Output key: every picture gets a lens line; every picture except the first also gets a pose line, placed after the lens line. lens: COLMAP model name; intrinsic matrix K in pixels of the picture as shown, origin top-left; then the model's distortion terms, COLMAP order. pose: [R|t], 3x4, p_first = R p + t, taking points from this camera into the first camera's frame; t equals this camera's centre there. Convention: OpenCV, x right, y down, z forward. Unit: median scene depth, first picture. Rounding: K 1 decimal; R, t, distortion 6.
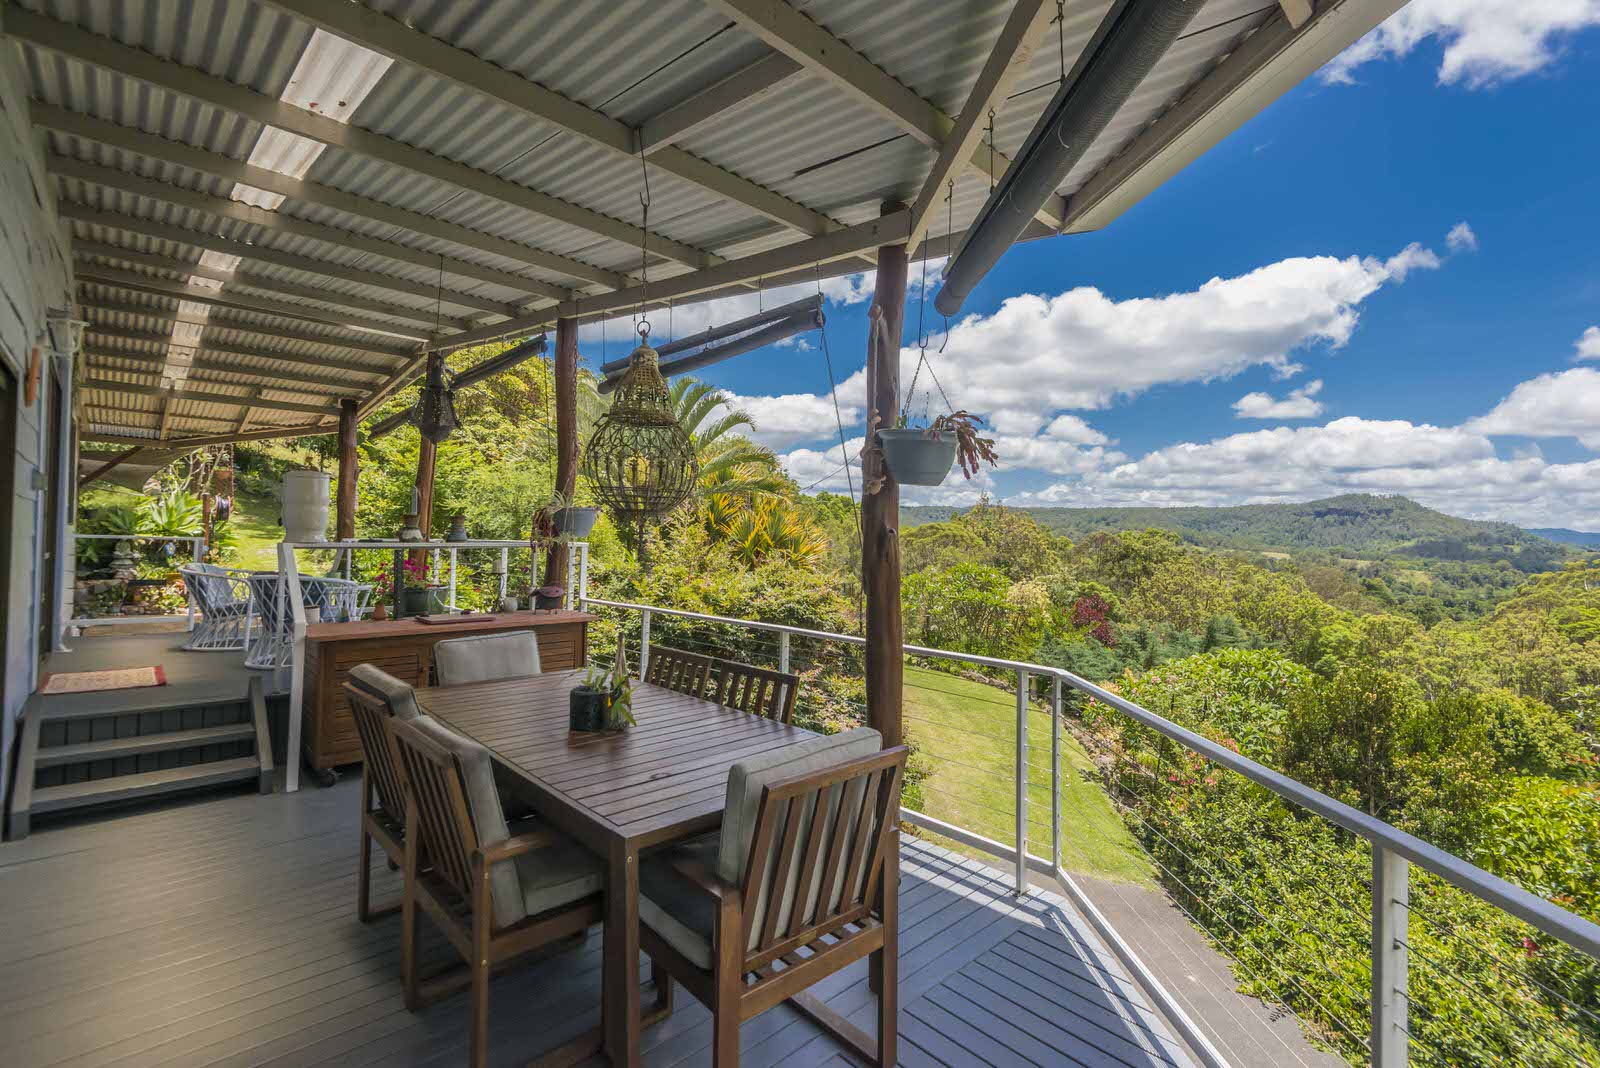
lens RADIAL K [[731.2, 0, 807.5], [0, 731.2, 535.9], [0, 0, 1]] dist [0.005022, -0.002930]
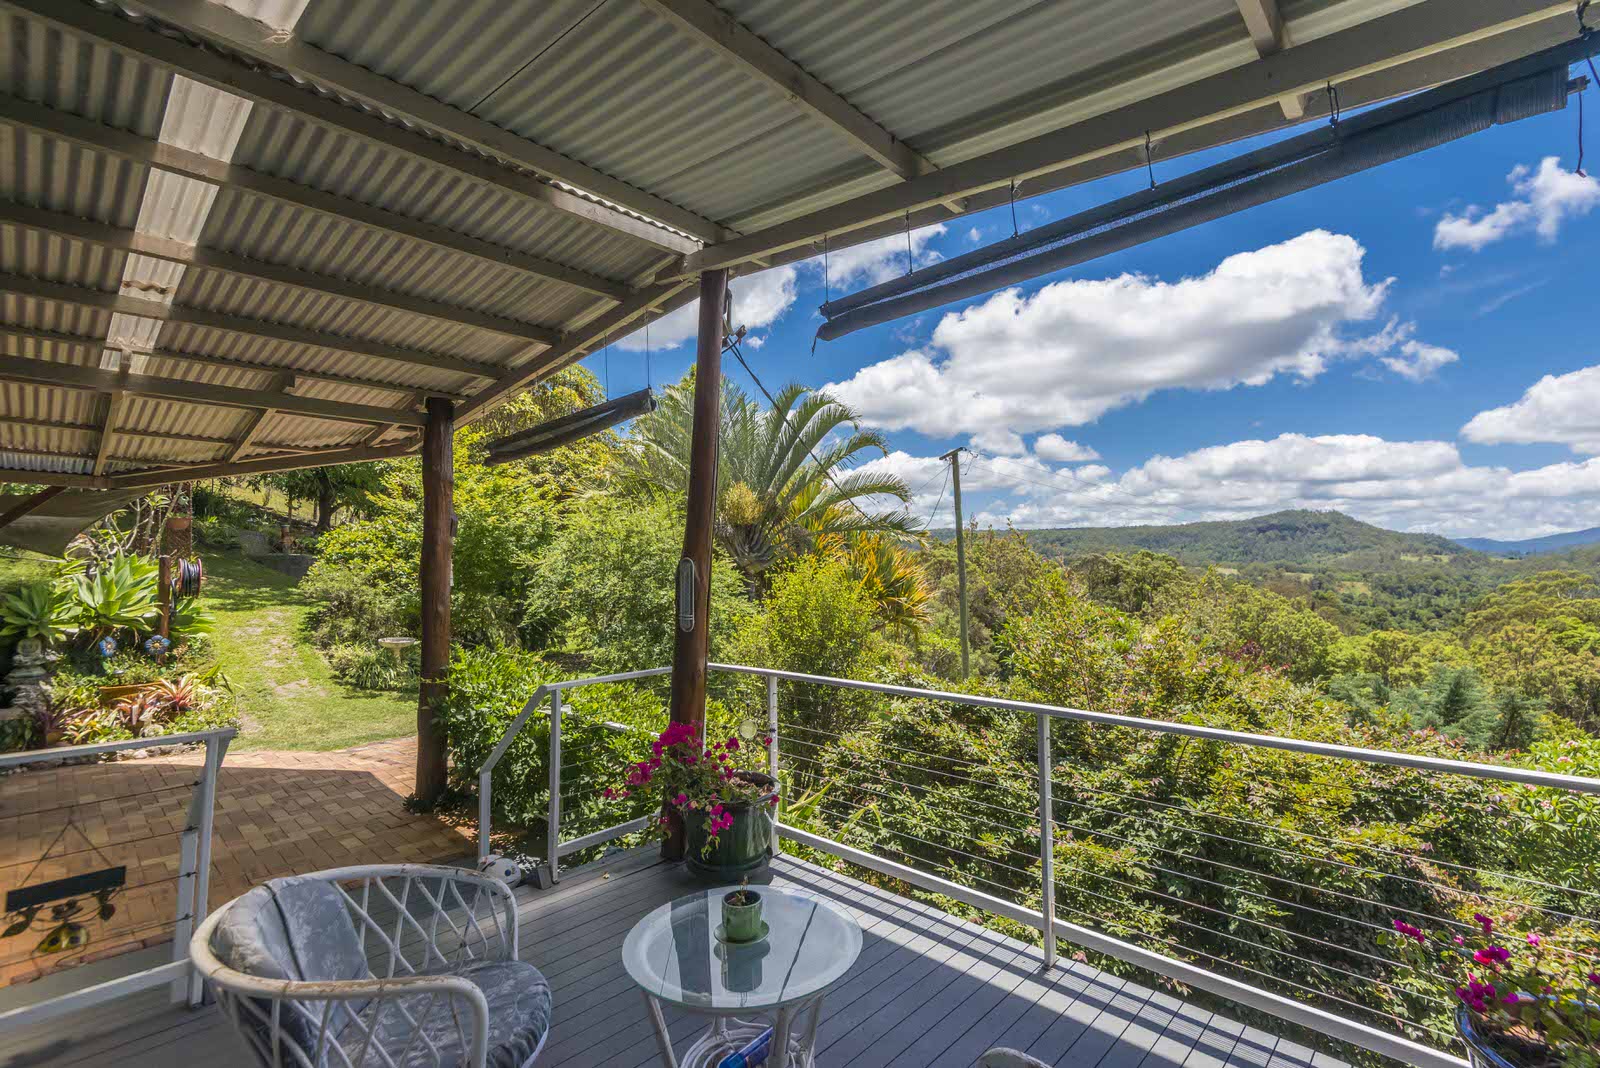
lens RADIAL K [[731.2, 0, 797.2], [0, 731.2, 536.2], [0, 0, 1]] dist [0.005022, -0.002930]
pose [[0.998474, -0.025618, 0.048914, -0.288511], [0.027412, 0.998963, -0.036361, -0.036854], [-0.047932, 0.037646, 0.998141, 0.319251]]
